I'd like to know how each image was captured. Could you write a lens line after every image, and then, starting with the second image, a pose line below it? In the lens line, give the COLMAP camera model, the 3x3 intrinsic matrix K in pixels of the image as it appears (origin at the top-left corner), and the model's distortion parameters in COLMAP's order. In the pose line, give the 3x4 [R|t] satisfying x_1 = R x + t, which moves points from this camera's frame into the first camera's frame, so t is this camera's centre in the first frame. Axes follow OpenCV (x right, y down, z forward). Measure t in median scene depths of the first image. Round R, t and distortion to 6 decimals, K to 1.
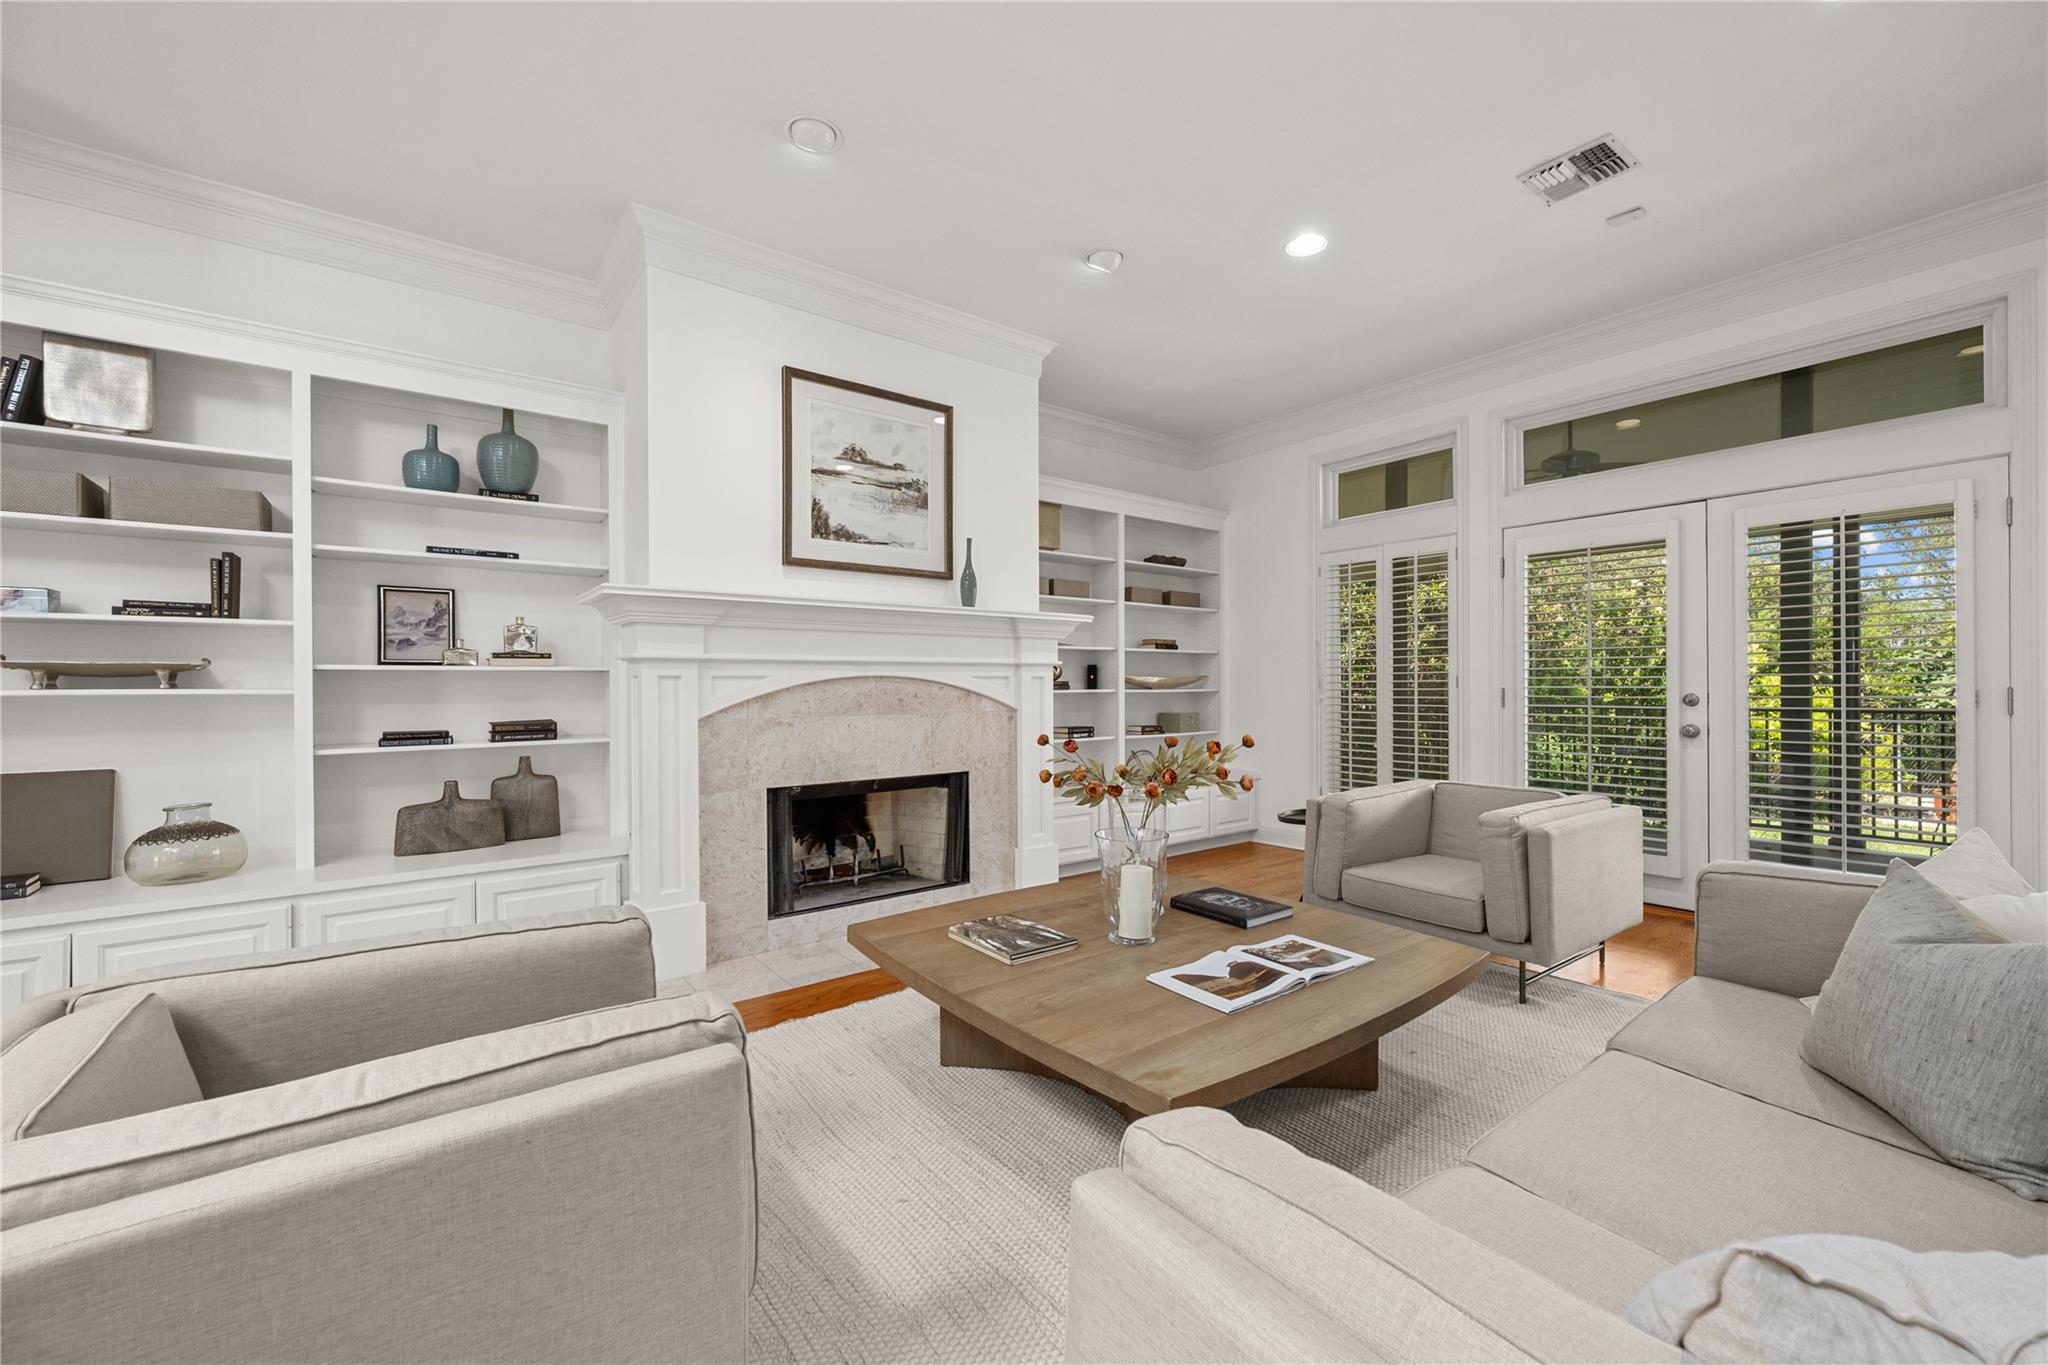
lens RADIAL K [[800.0, 0, 1023.3], [0, 800.0, 684.8], [0, 0, 1]] dist [0.000679, -0.000157]
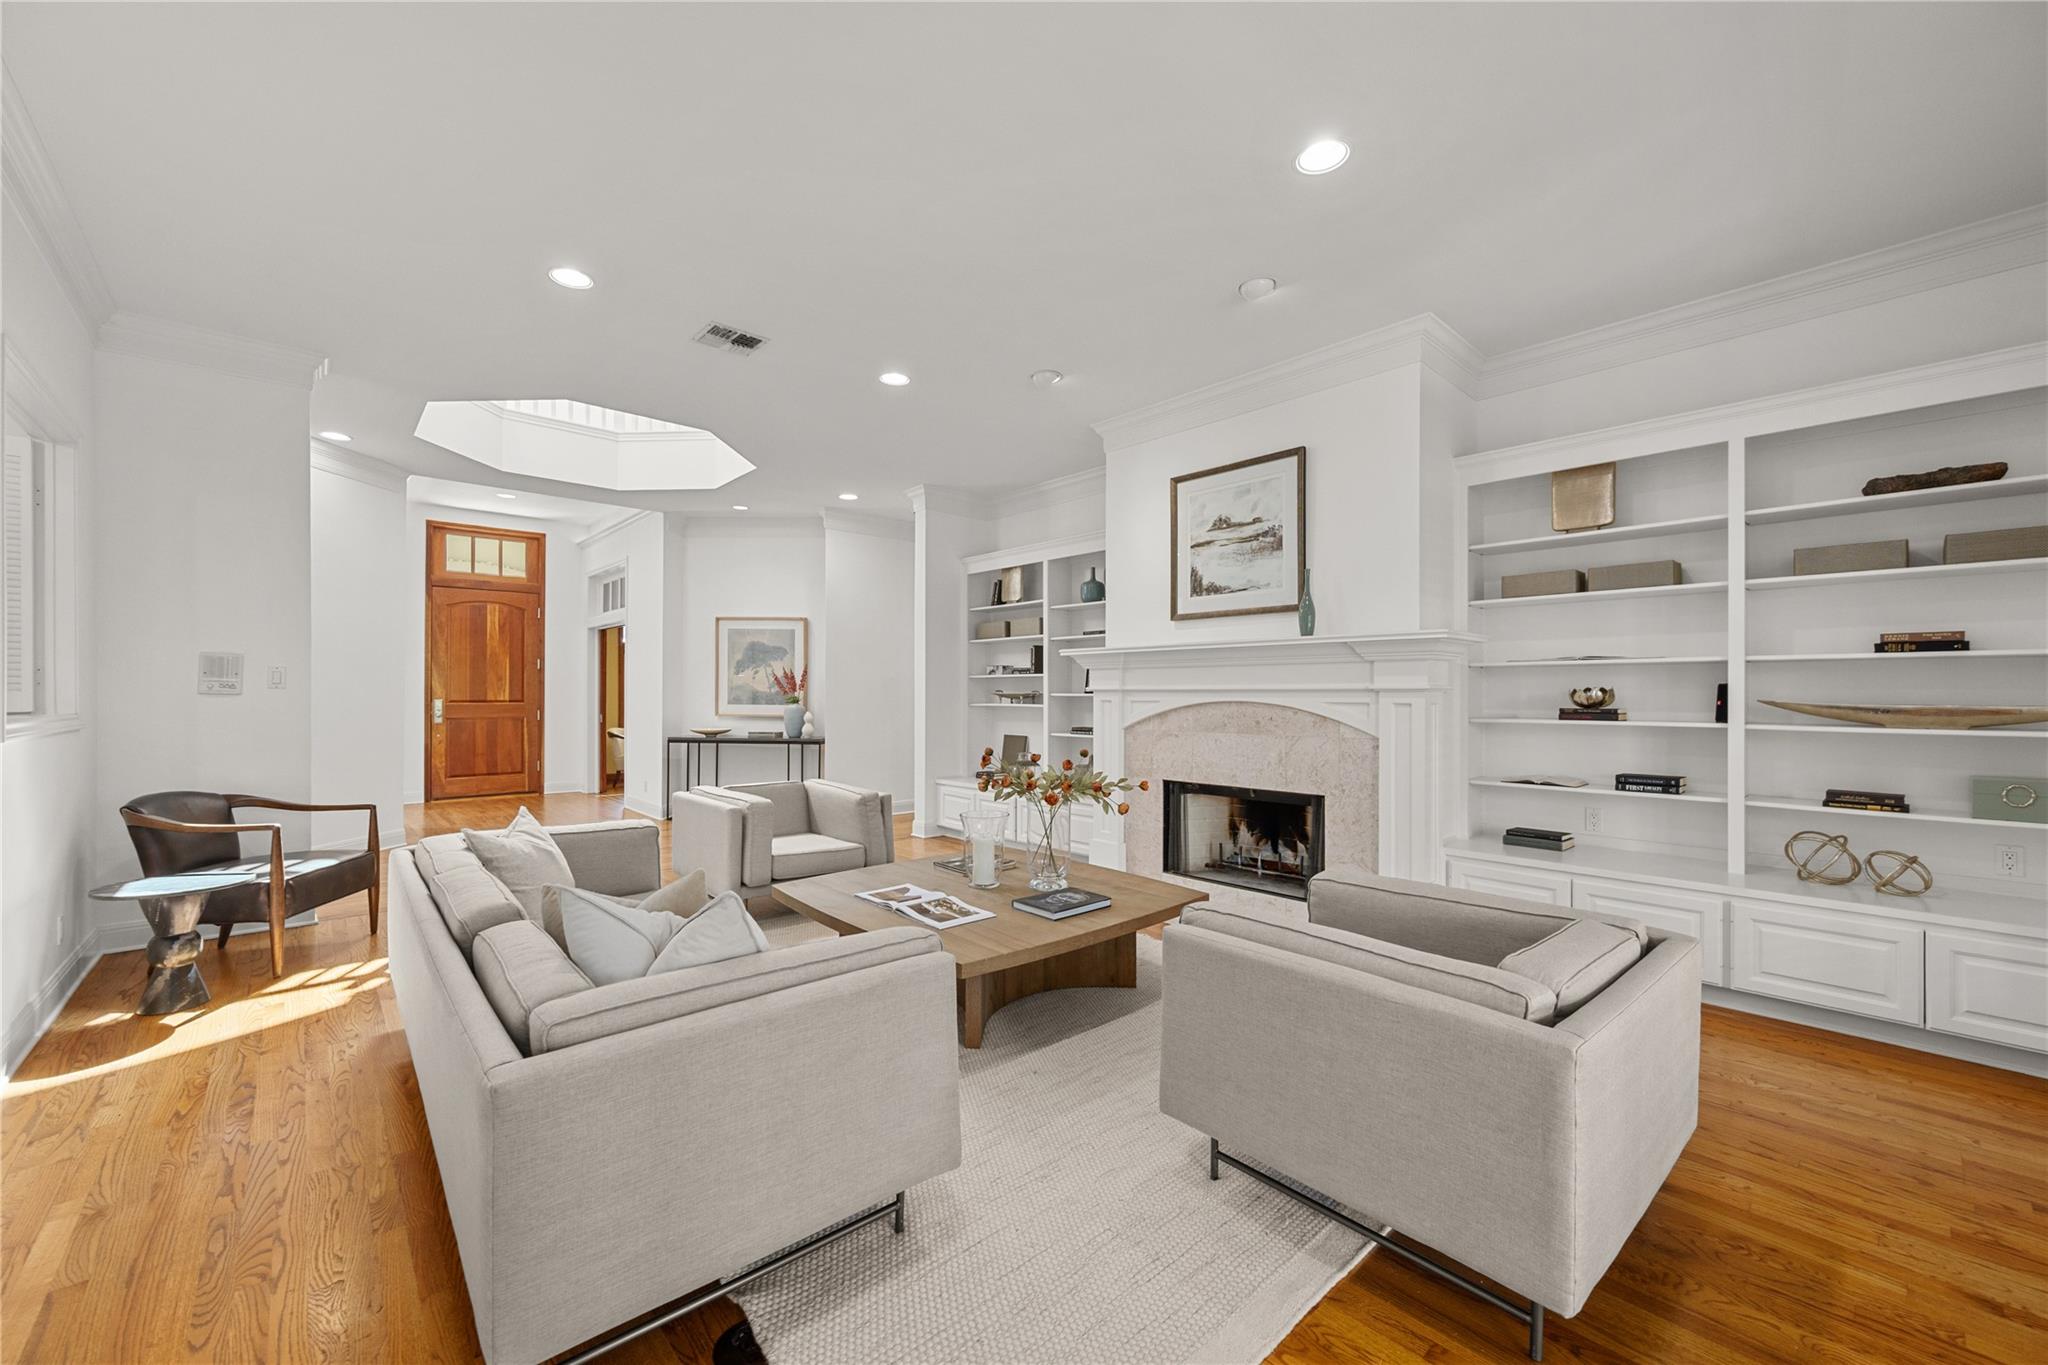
lens RADIAL K [[800.0, 0, 1018.6], [0, 800.0, 691.7], [0, 0, 1]] dist [0.000679, -0.000157]
pose [[0.078502, 0.005231, -0.996900, 1.007275], [-0.003340, 0.999982, 0.004984, -0.030749], [0.996908, 0.002938, 0.078518, 0.588057]]
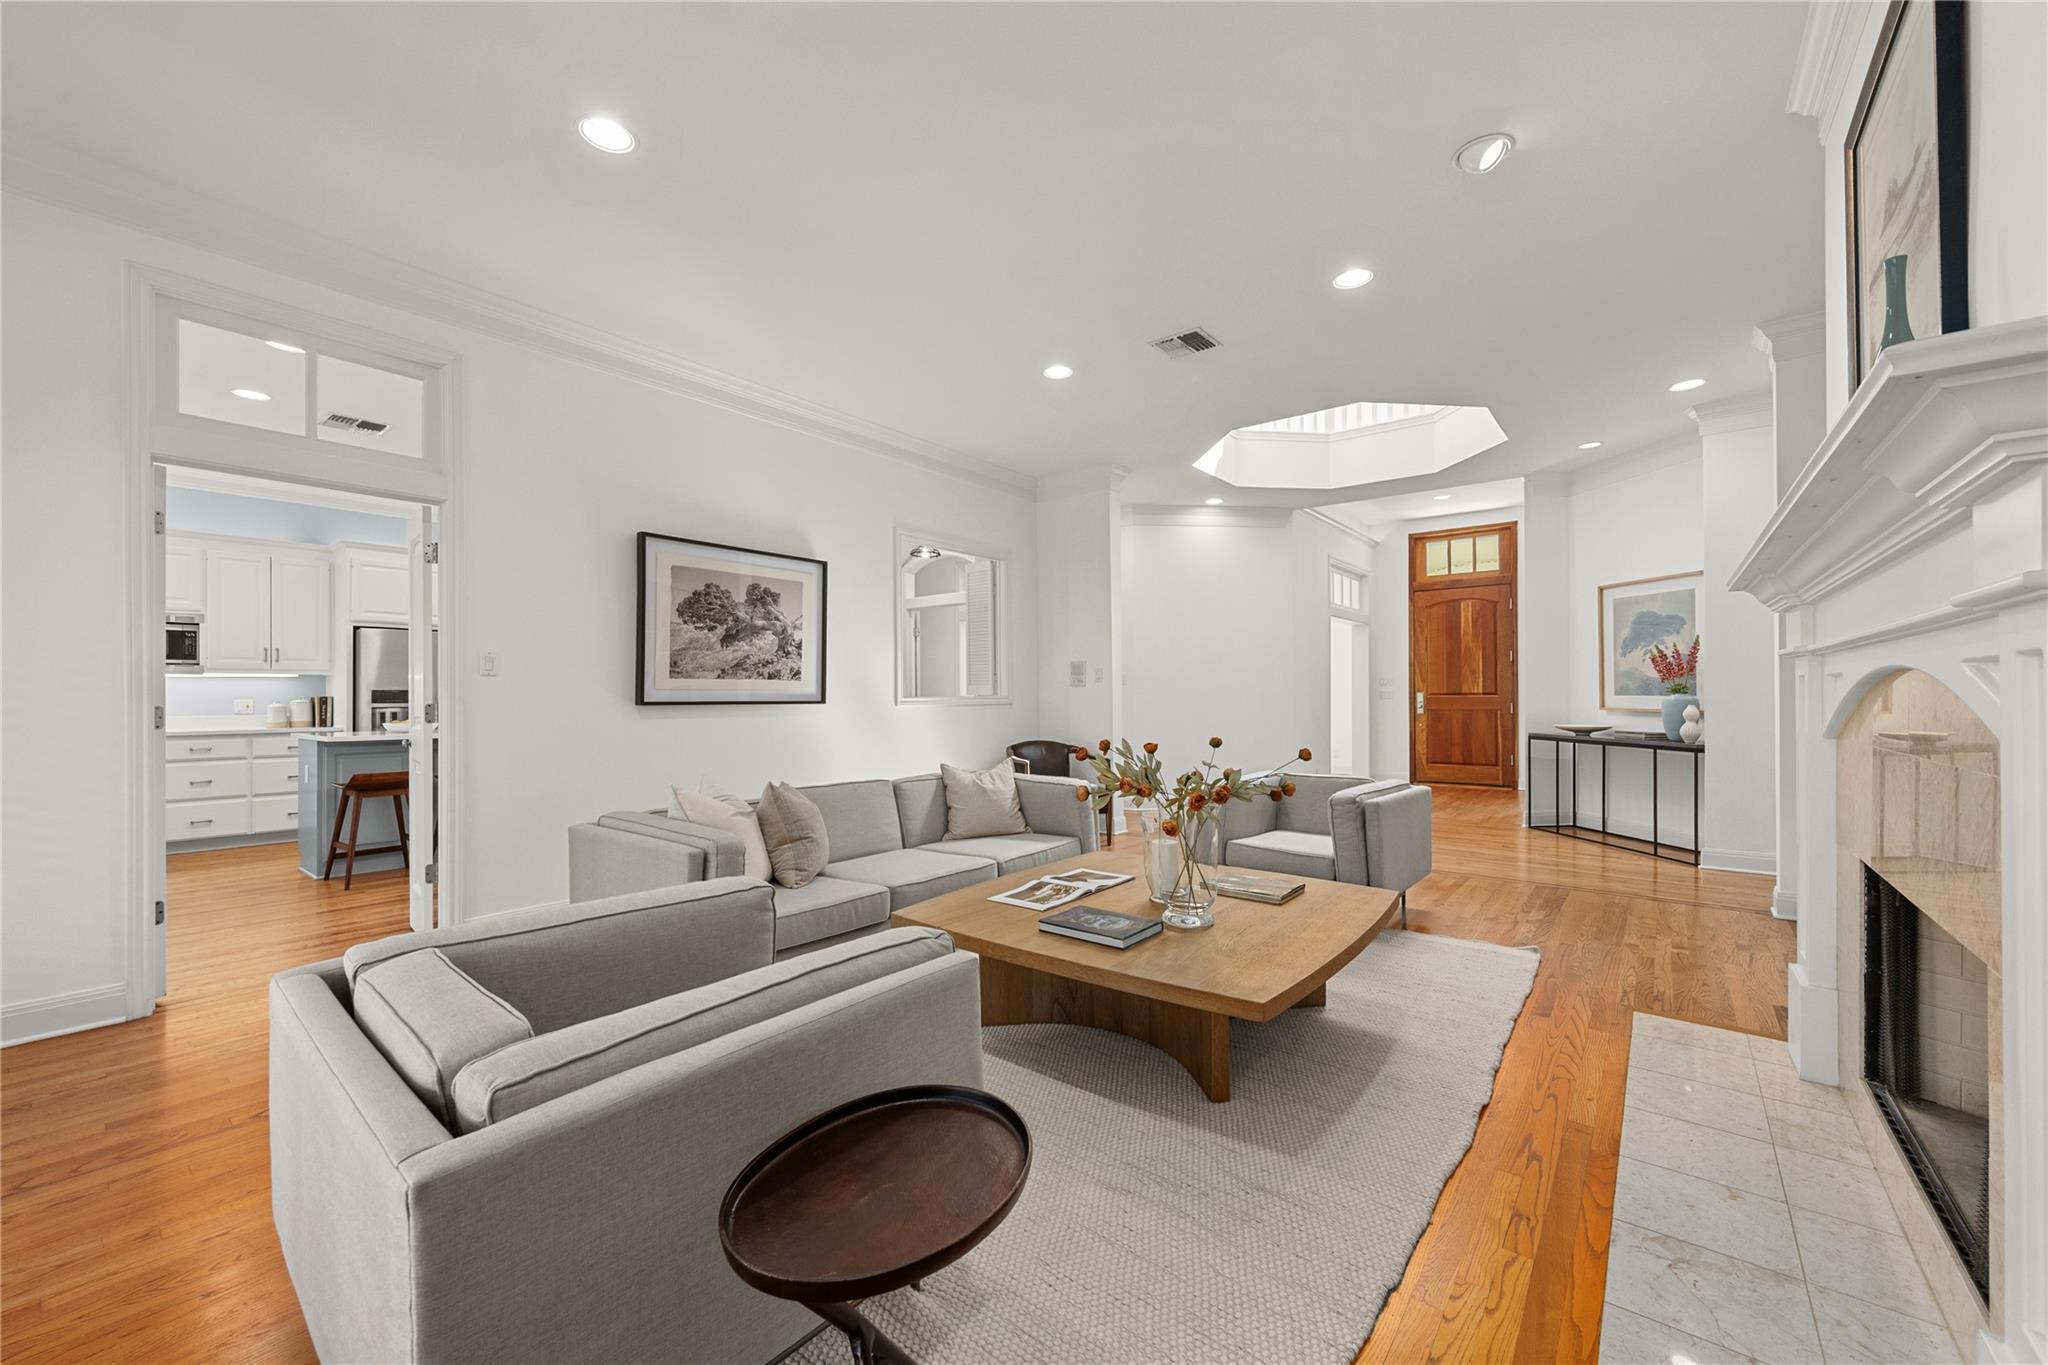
lens RADIAL K [[800.0, 0, 1019.1], [0, 800.0, 689.6], [0, 0, 1]] dist [0.000679, -0.000157]
pose [[-0.968302, 0.011527, -0.249518, 0.414727], [0.013019, 0.999906, -0.004331, -0.003528], [0.249444, -0.007443, -0.968361, 1.336570]]
